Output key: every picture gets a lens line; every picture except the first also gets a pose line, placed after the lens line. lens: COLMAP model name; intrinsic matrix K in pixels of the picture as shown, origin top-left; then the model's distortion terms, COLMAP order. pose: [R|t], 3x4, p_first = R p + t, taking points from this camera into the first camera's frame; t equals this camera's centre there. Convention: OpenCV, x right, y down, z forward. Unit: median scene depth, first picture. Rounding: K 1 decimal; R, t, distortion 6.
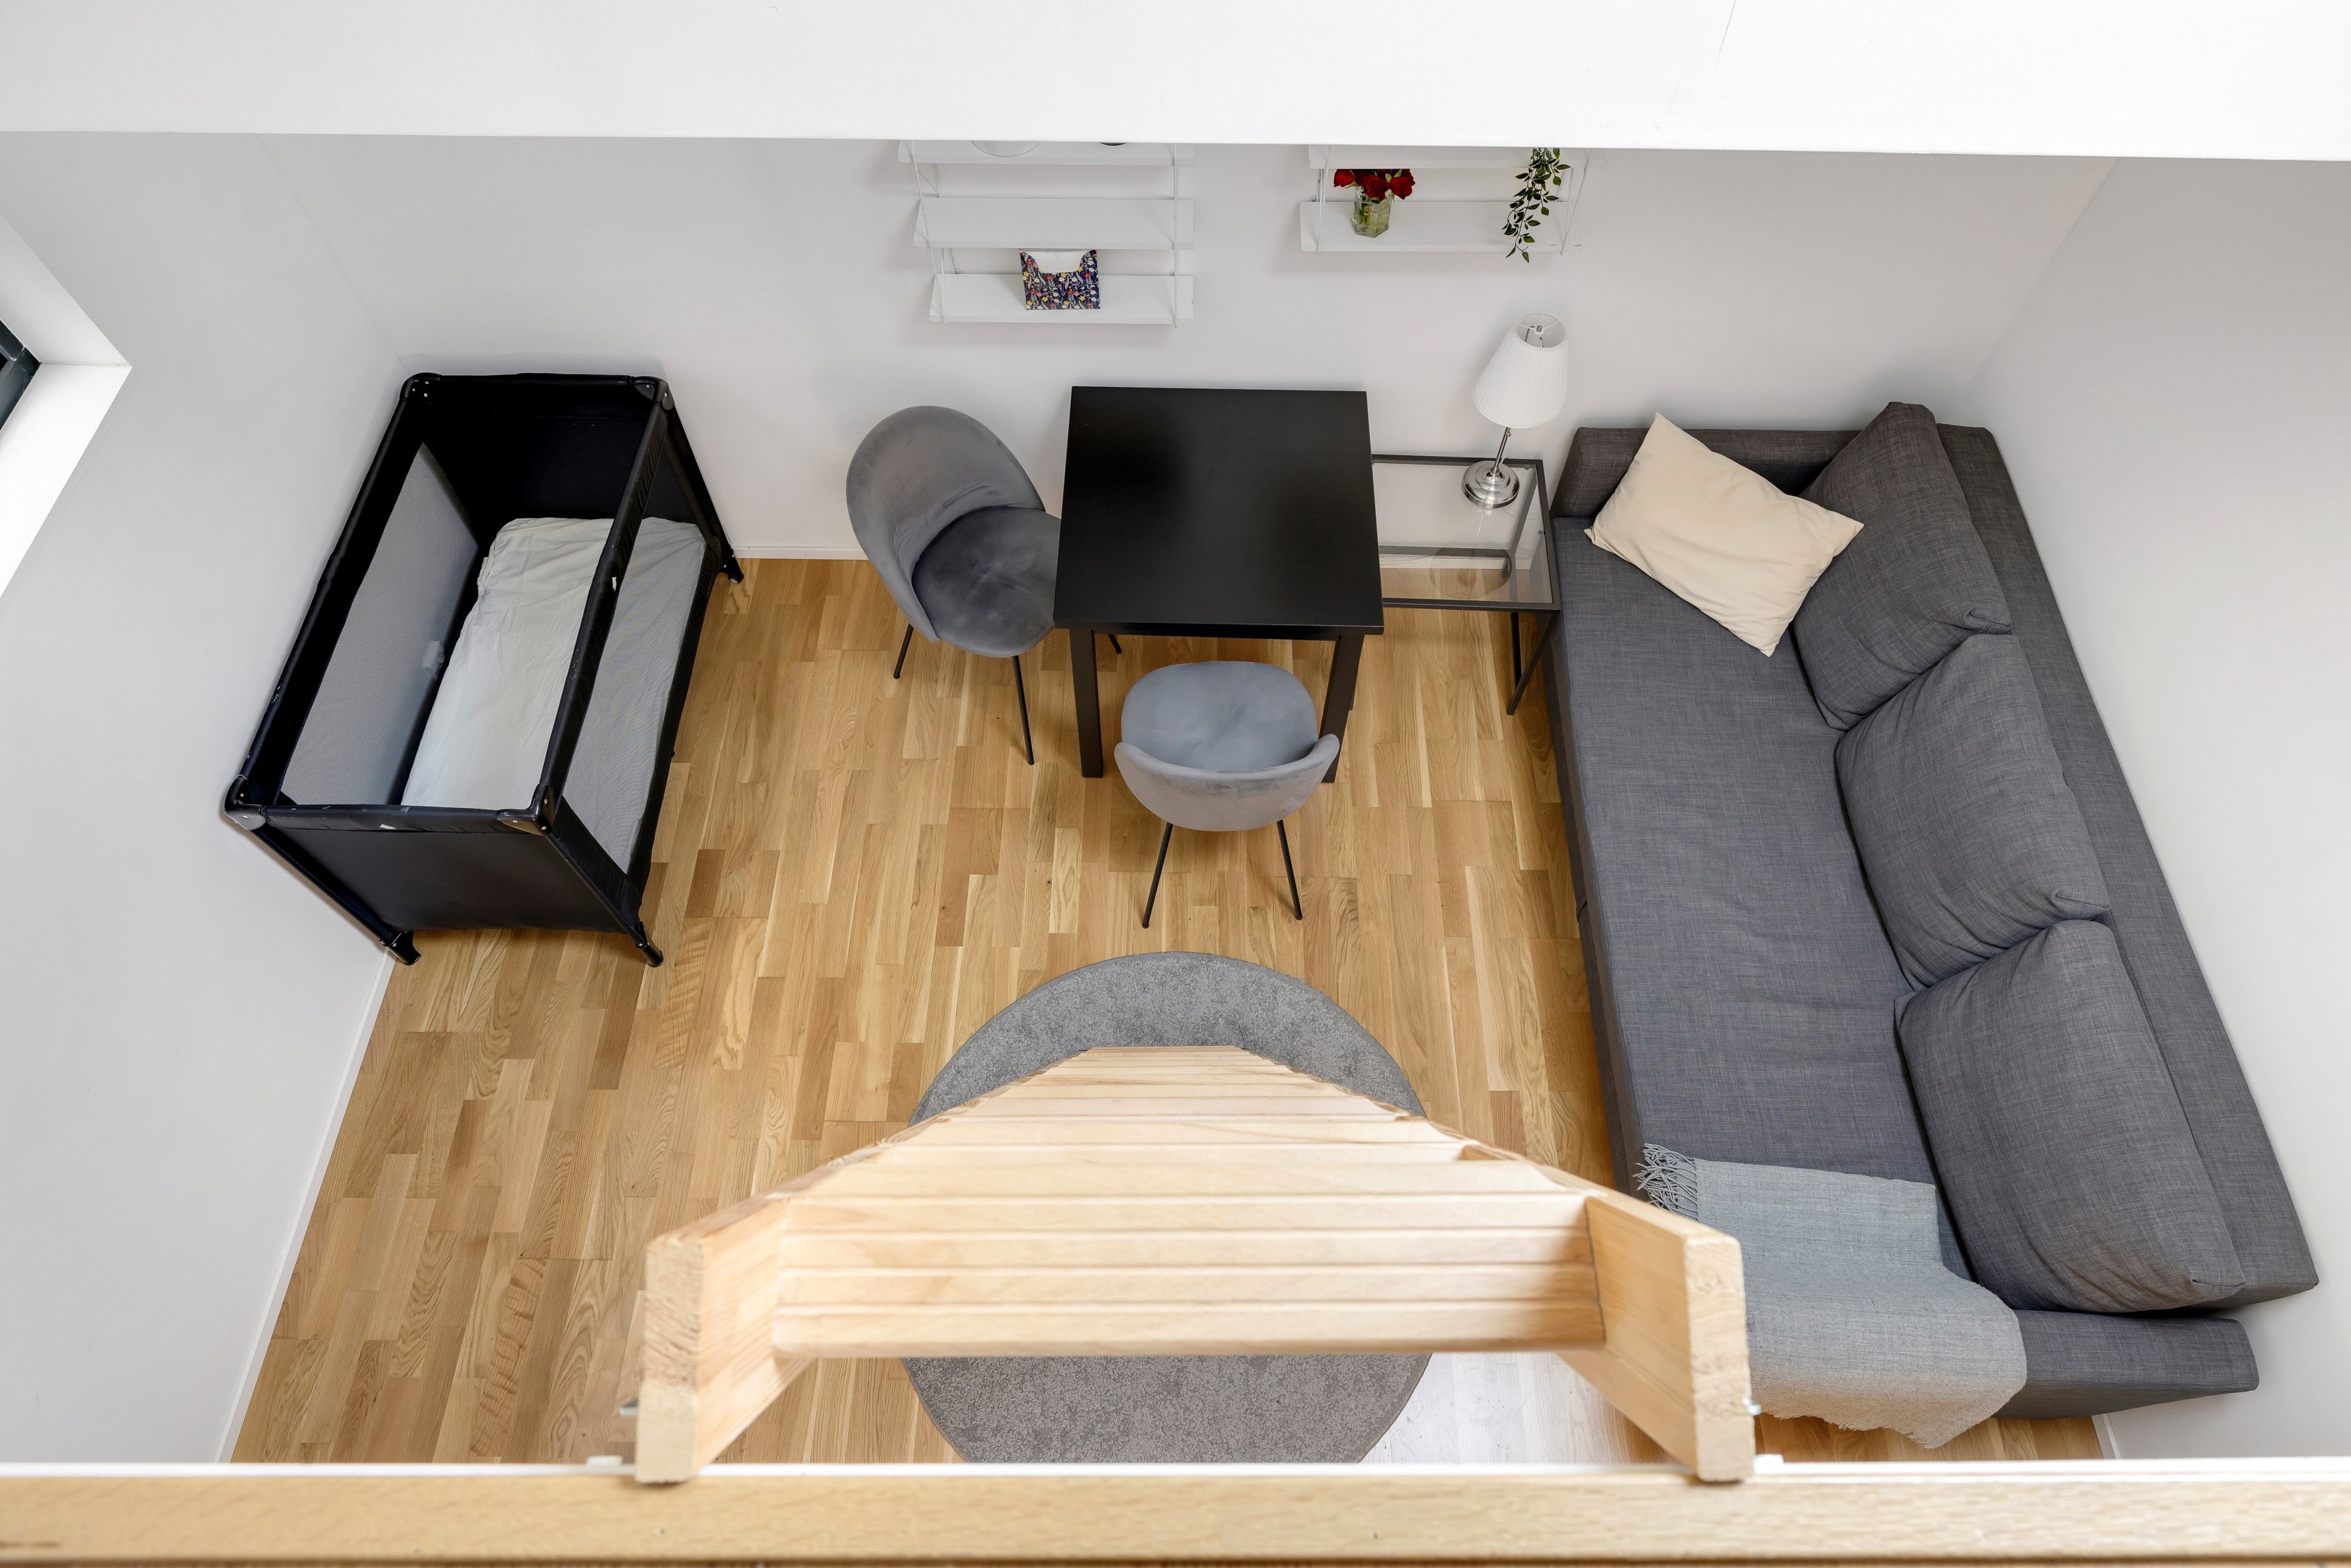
lens RADIAL K [[1404.6, 0, 1175.5], [0, 1404.6, 784.0], [0, 0, 1]] dist [-0.010221, -0.000216]
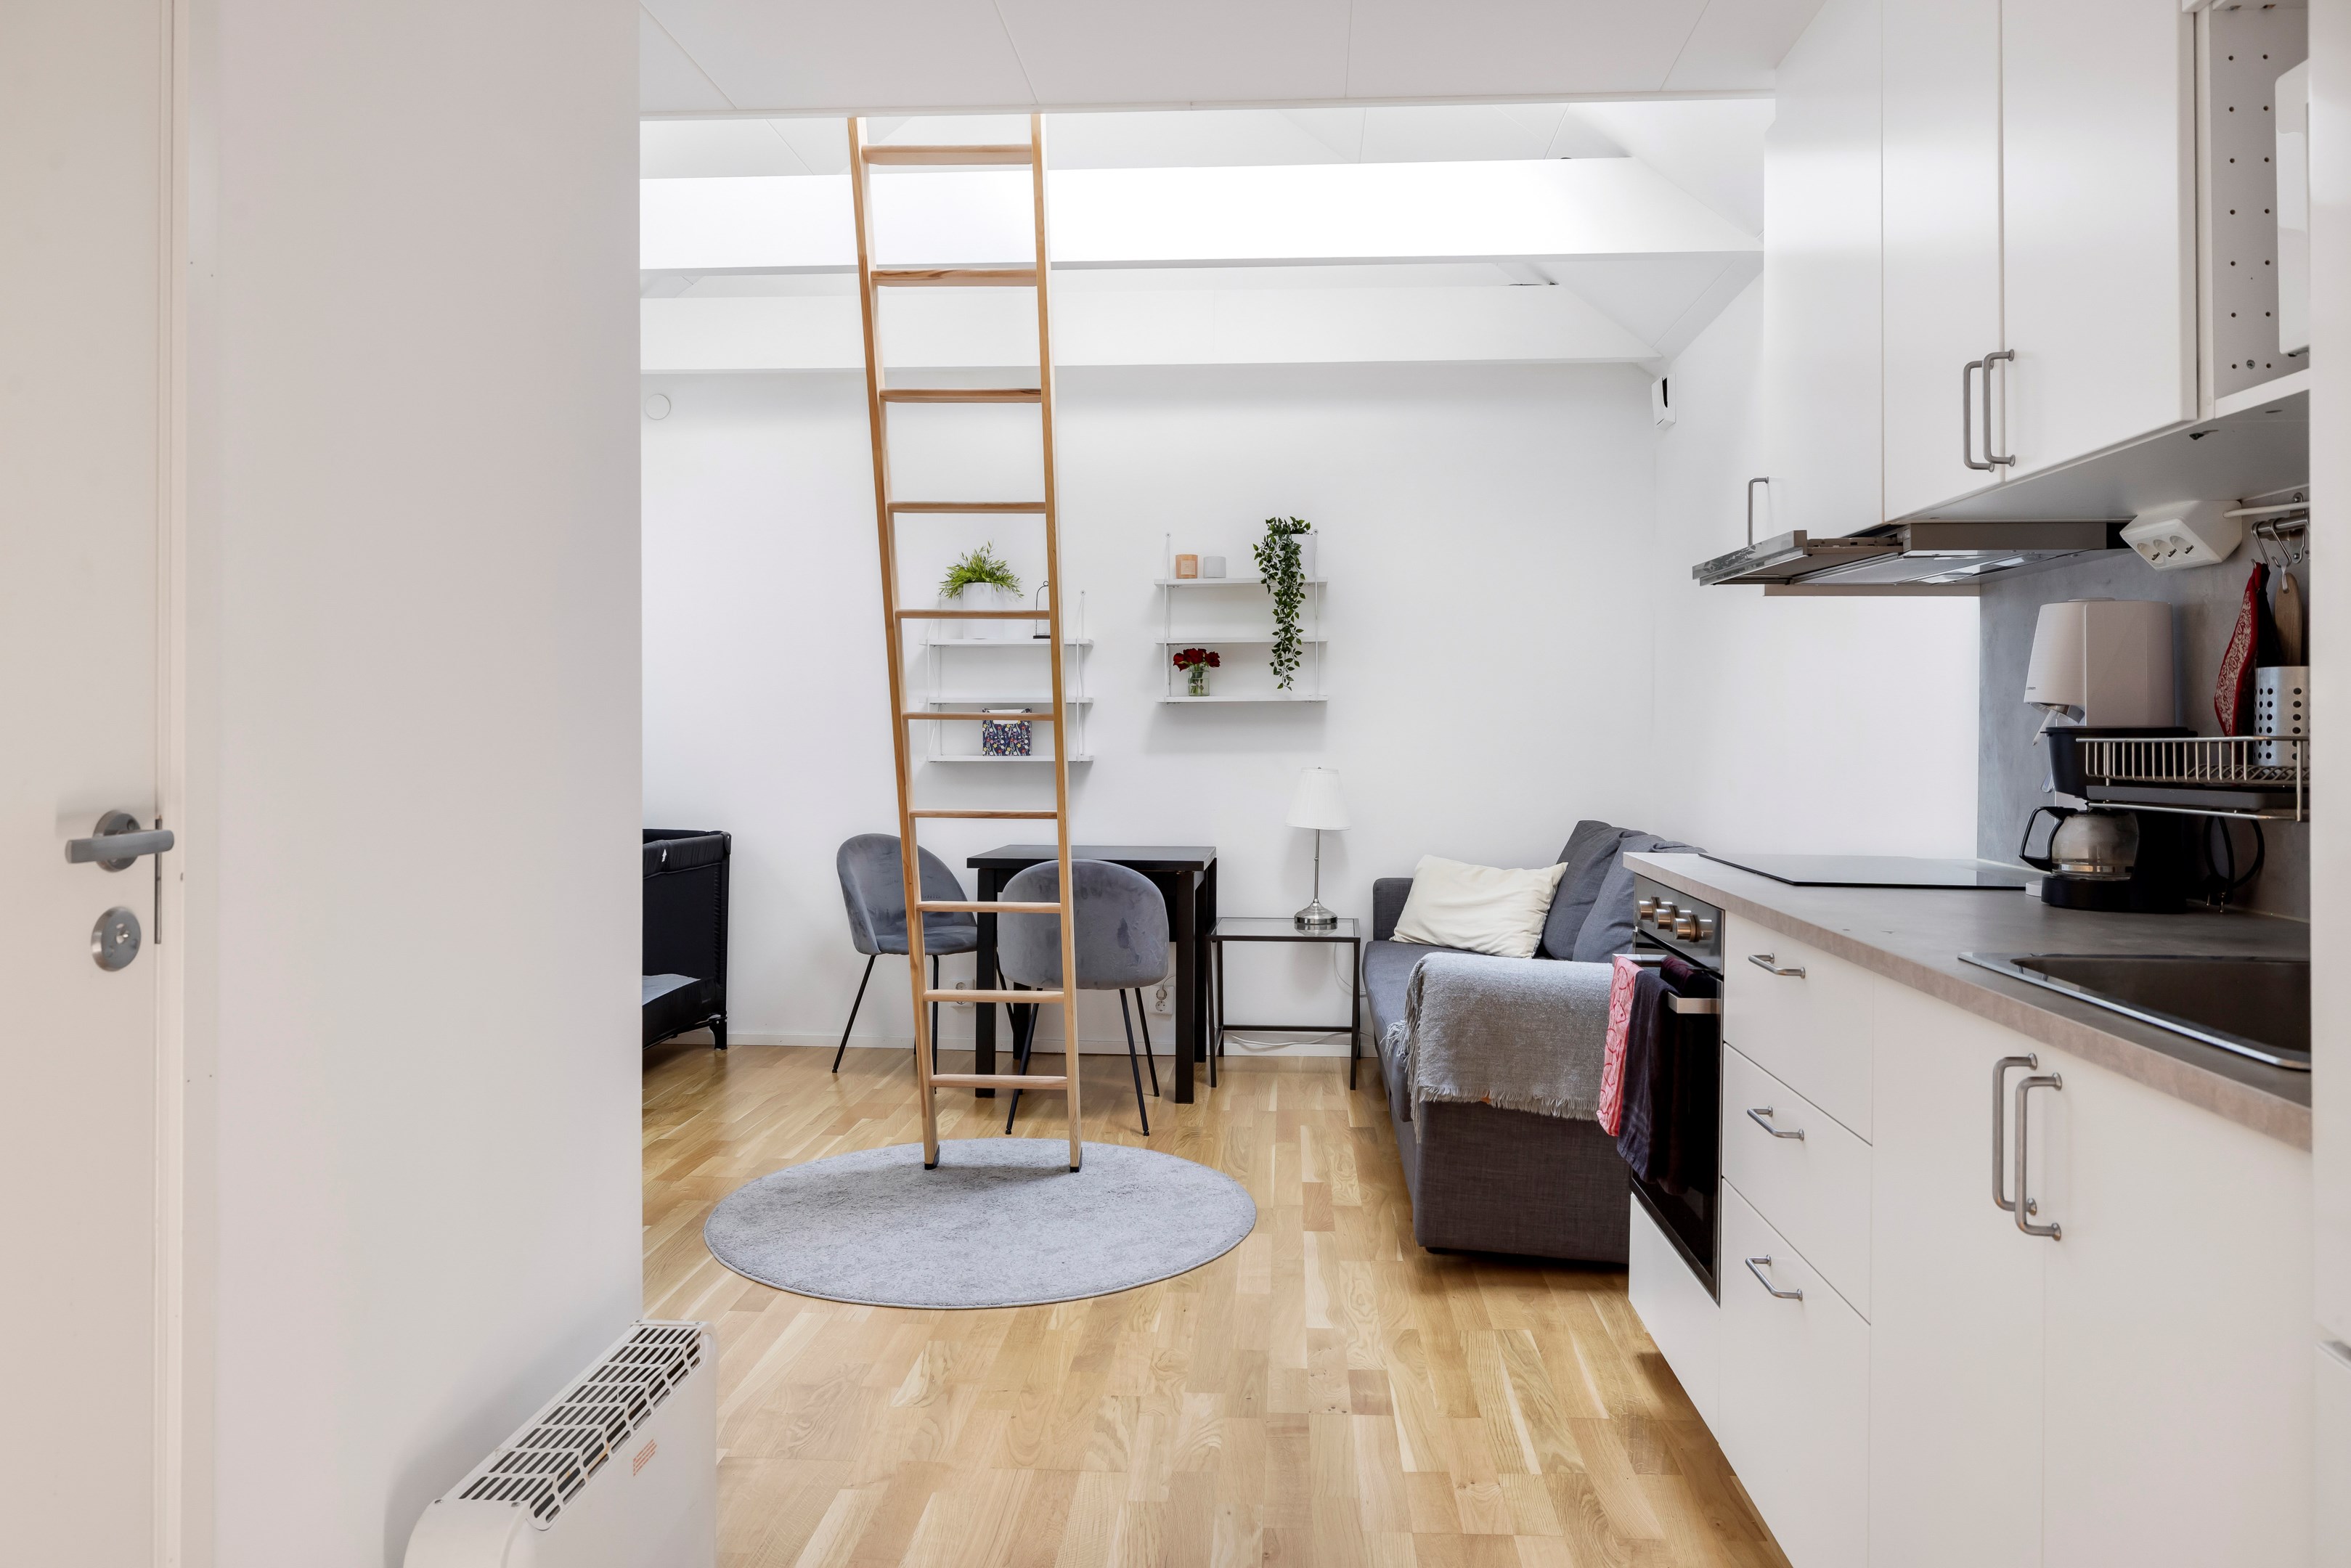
lens RADIAL K [[1694.8, 0, 1171.8], [0, 1694.8, 725.6], [0, 0, 1]] dist [0.003890, 0.000685]
pose [[0.997956, -0.000734, -0.063907, 0.196625], [-0.055496, 0.485991, -0.872200, 1.123317], [0.031698, 0.873964, 0.484956, 0.065453]]
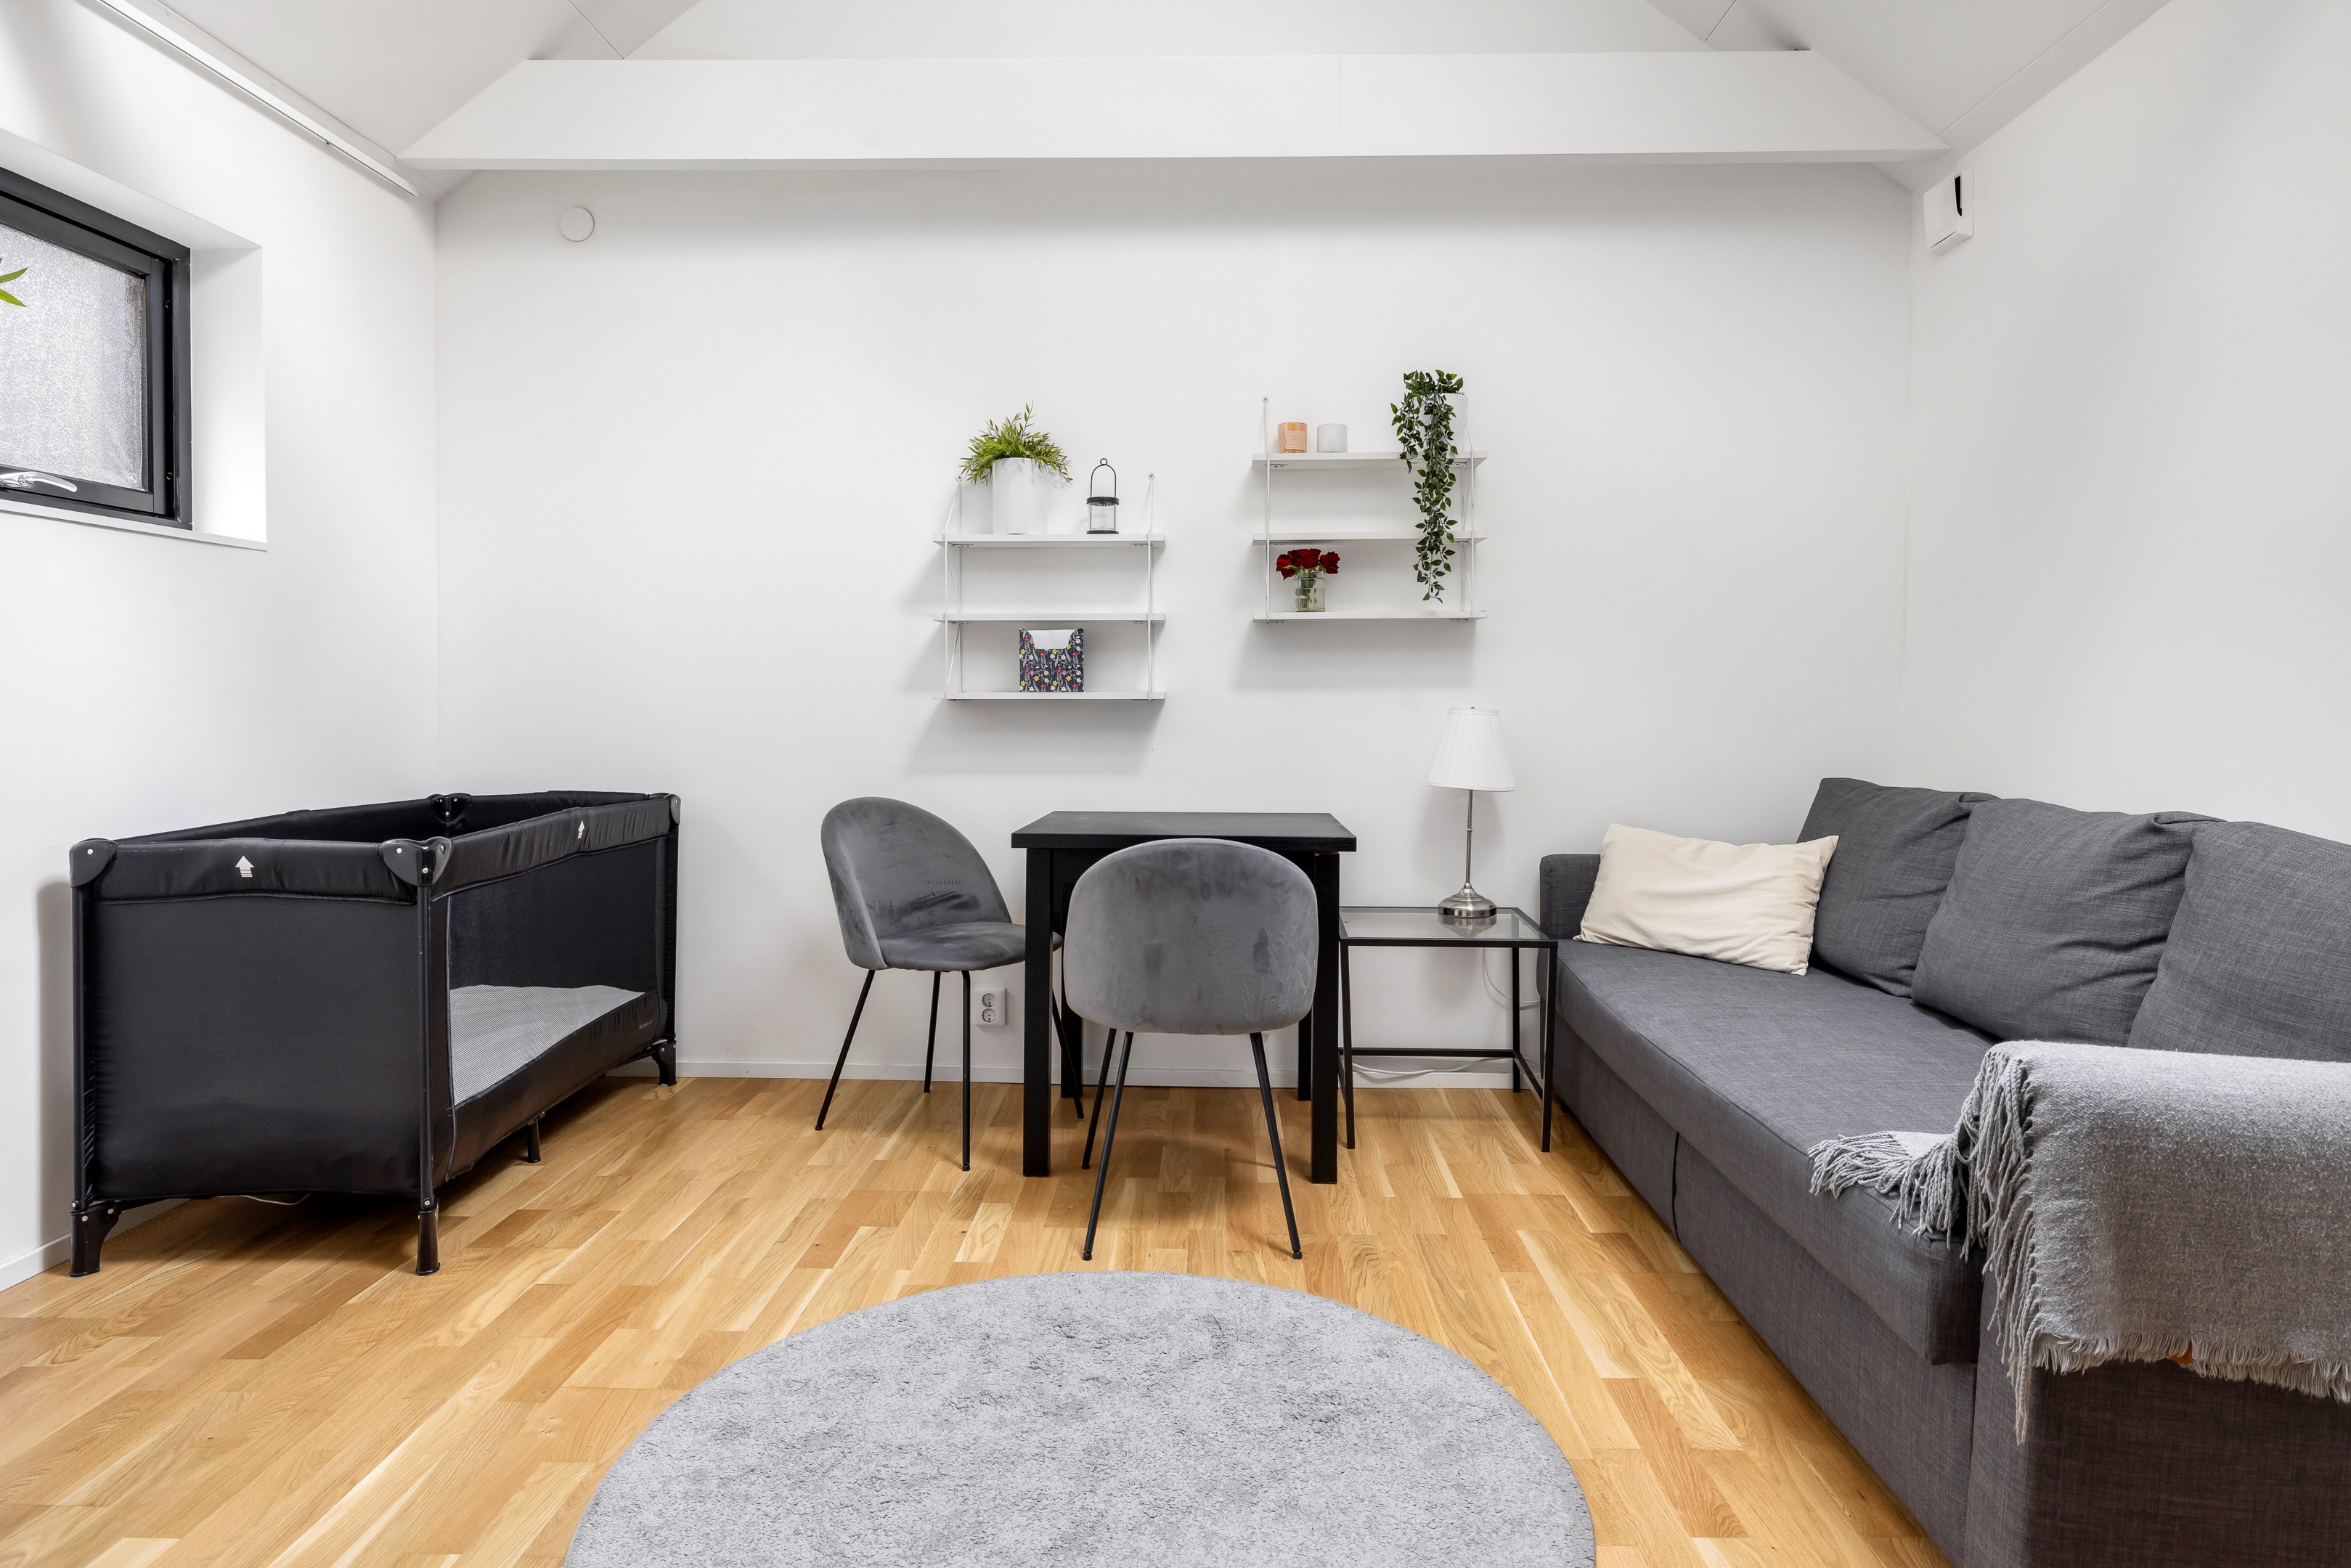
lens RADIAL K [[1421.1, 0, 1177.5], [0, 1421.1, 728.5], [0, 0, 1]] dist [-0.001300, 0.001056]
pose [[0.999847, 0.001290, -0.017424, 0.038415], [-0.015698, 0.504096, -0.863505, 0.604497], [0.007669, 0.863647, 0.504039, 0.393237]]
